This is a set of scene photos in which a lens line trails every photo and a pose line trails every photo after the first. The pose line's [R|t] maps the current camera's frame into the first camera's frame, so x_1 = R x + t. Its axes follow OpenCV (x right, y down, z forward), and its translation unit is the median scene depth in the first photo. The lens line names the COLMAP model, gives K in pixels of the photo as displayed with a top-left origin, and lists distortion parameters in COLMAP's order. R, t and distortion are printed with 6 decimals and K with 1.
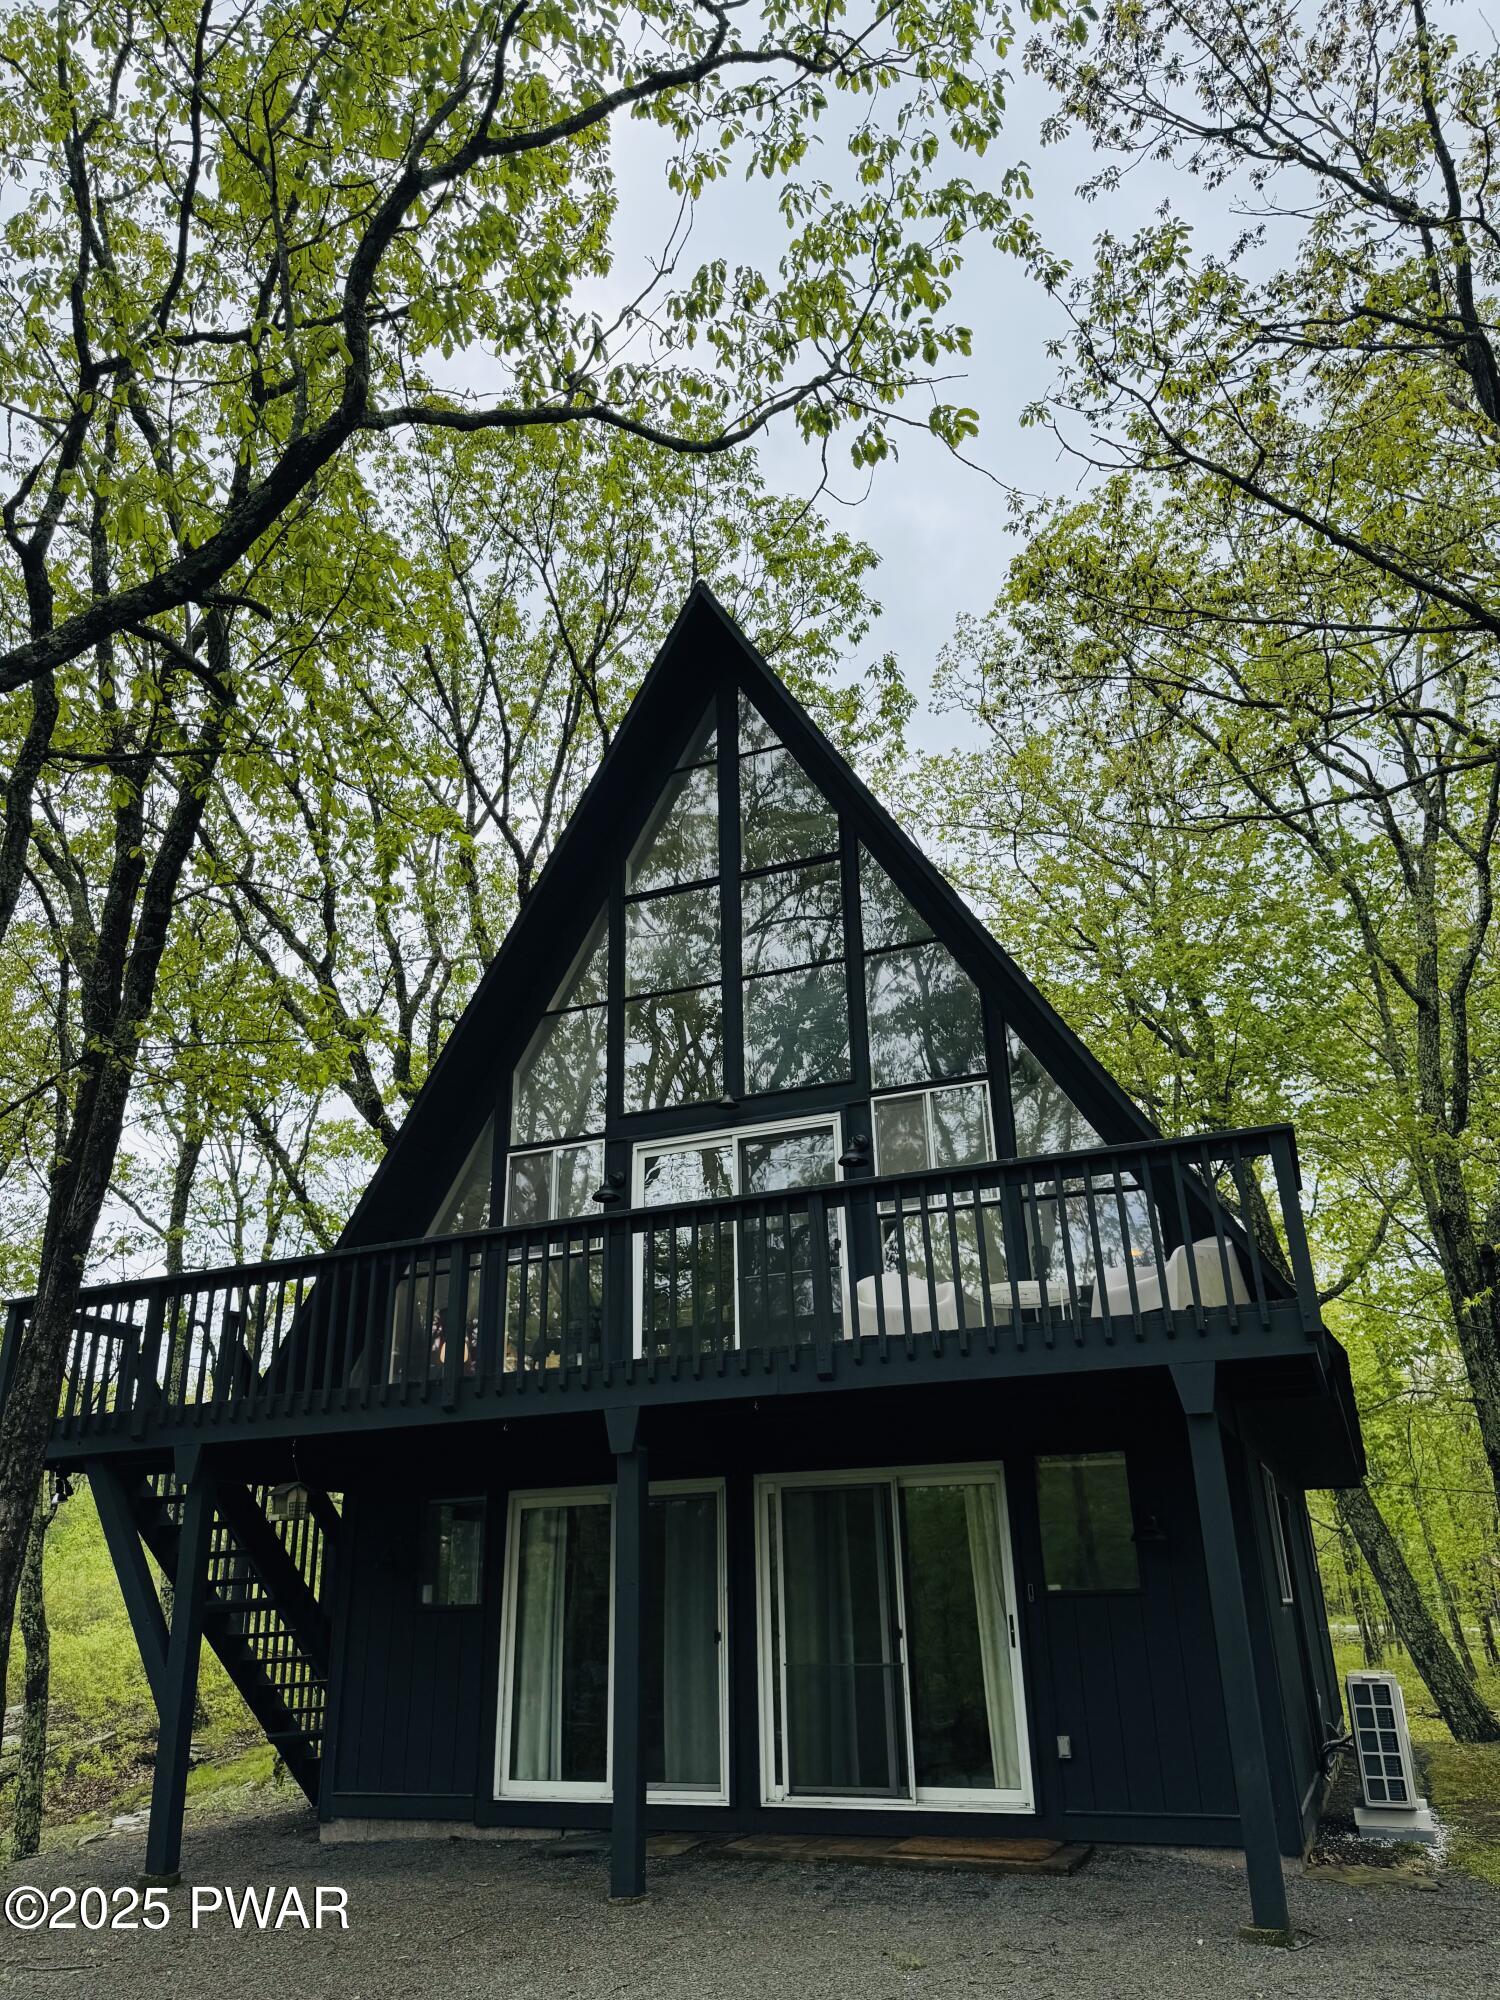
lens RADIAL K [[1426.8, 0, 750.0], [0, 1426.8, 1000.0], [0, 0, 1]] dist [0.000612, 0.001069]
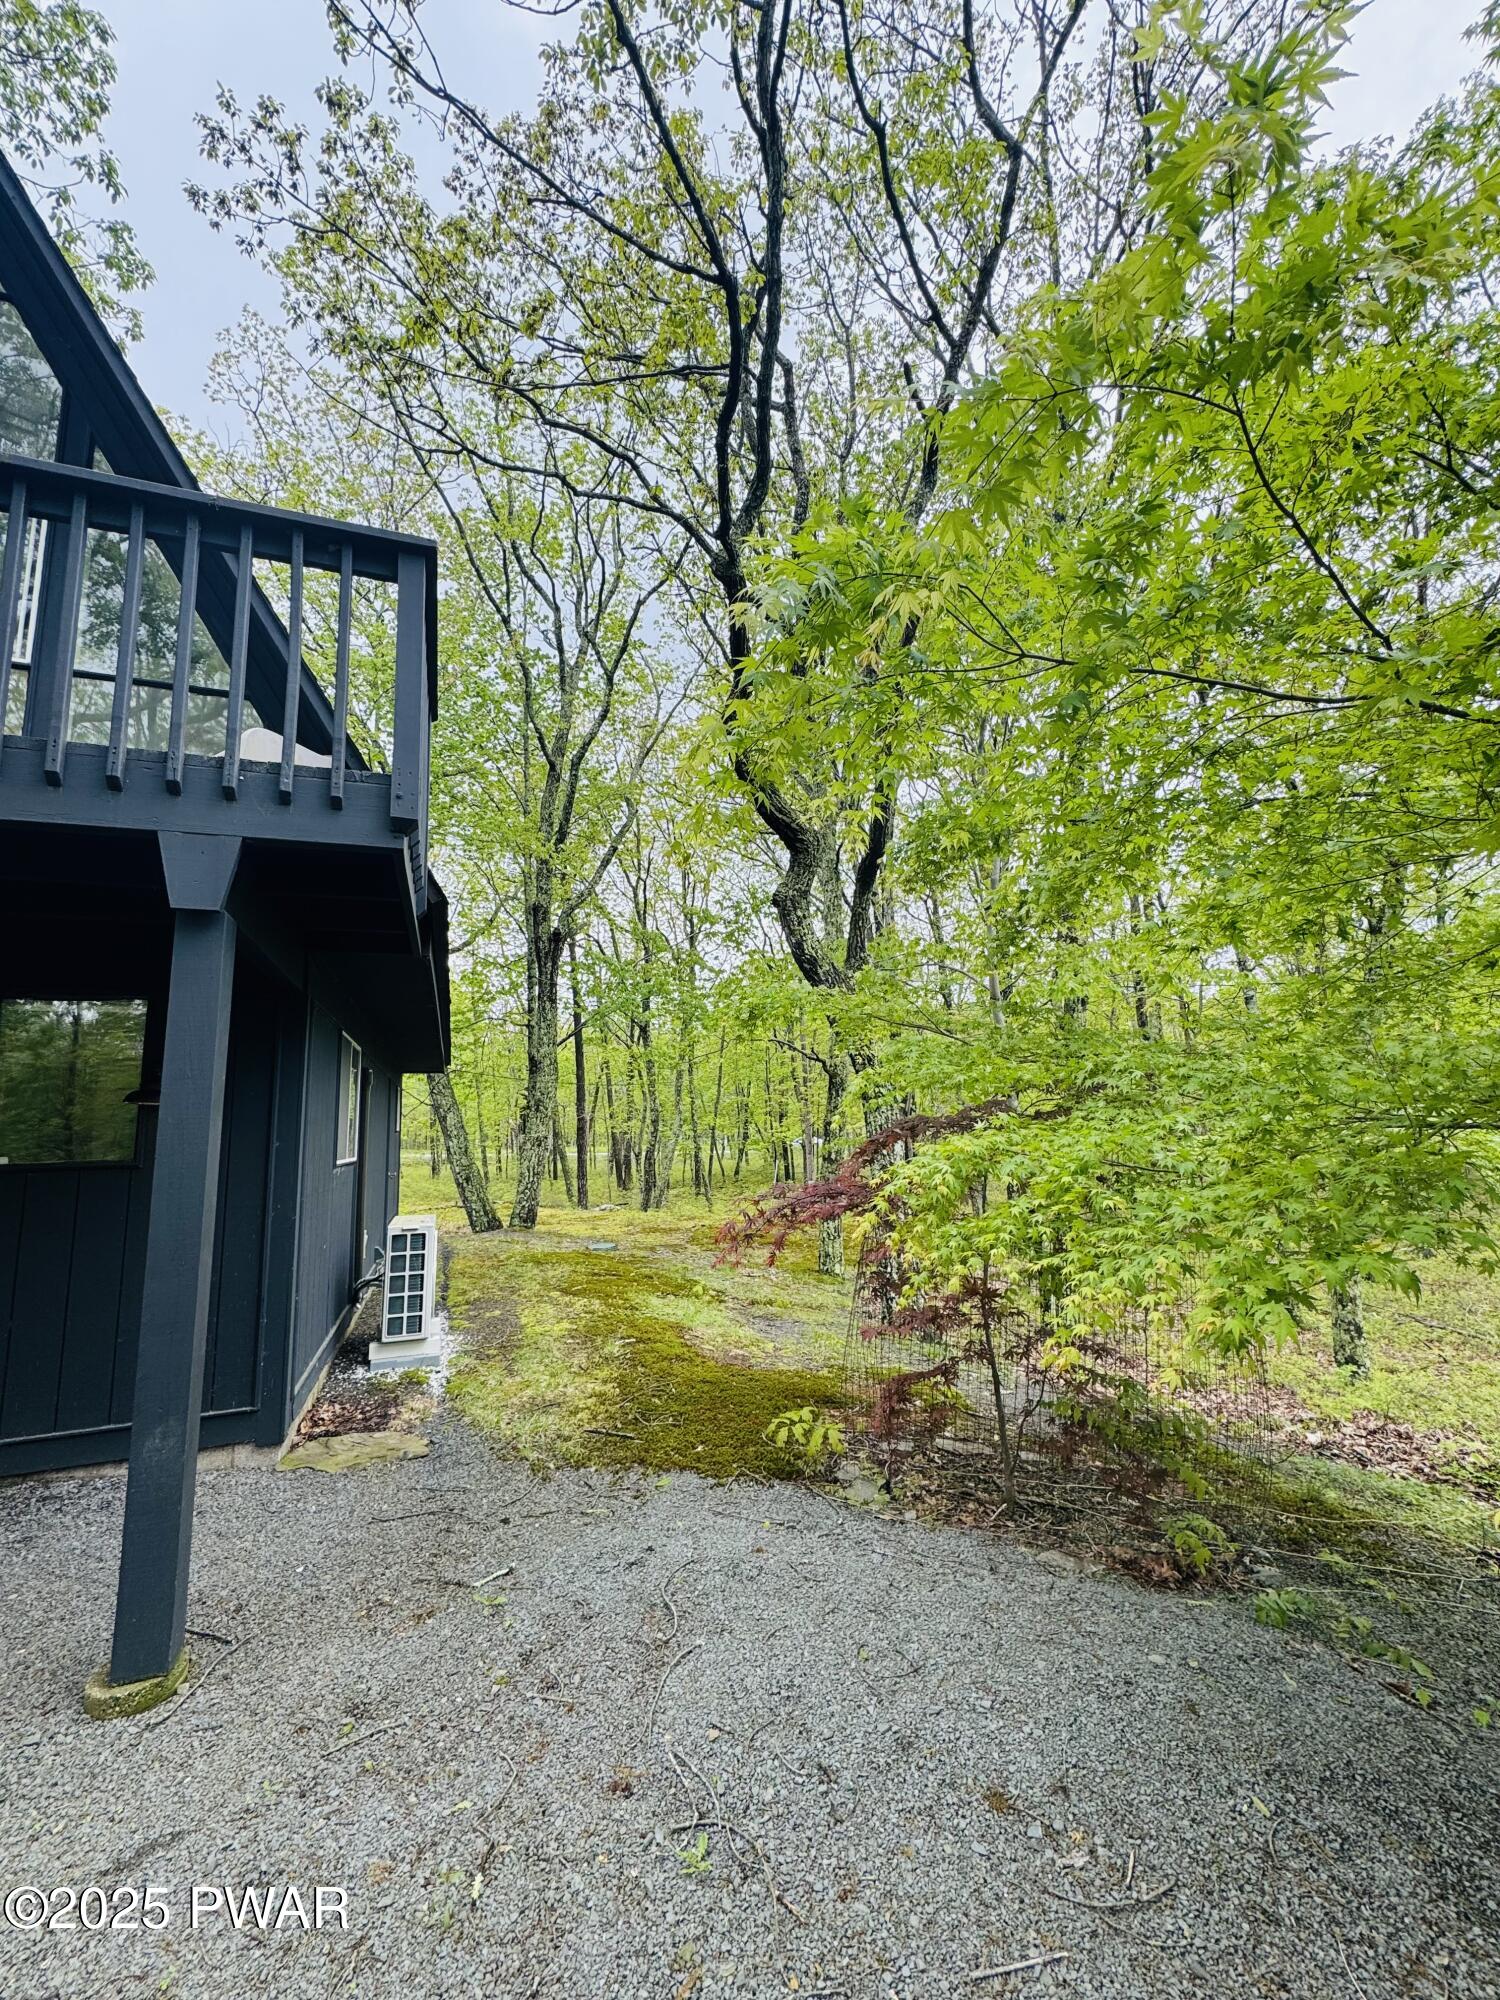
lens RADIAL K [[789.8, 0, 750.0], [0, 789.8, 1000.0], [0, 0, 1]] dist [-0.003950, 0.000324]
pose [[0.733794, 0.101295, 0.671778, 0.211471], [-0.245634, 0.961485, 0.123332, 0.179502], [-0.633412, -0.255512, 0.730413, 0.460421]]
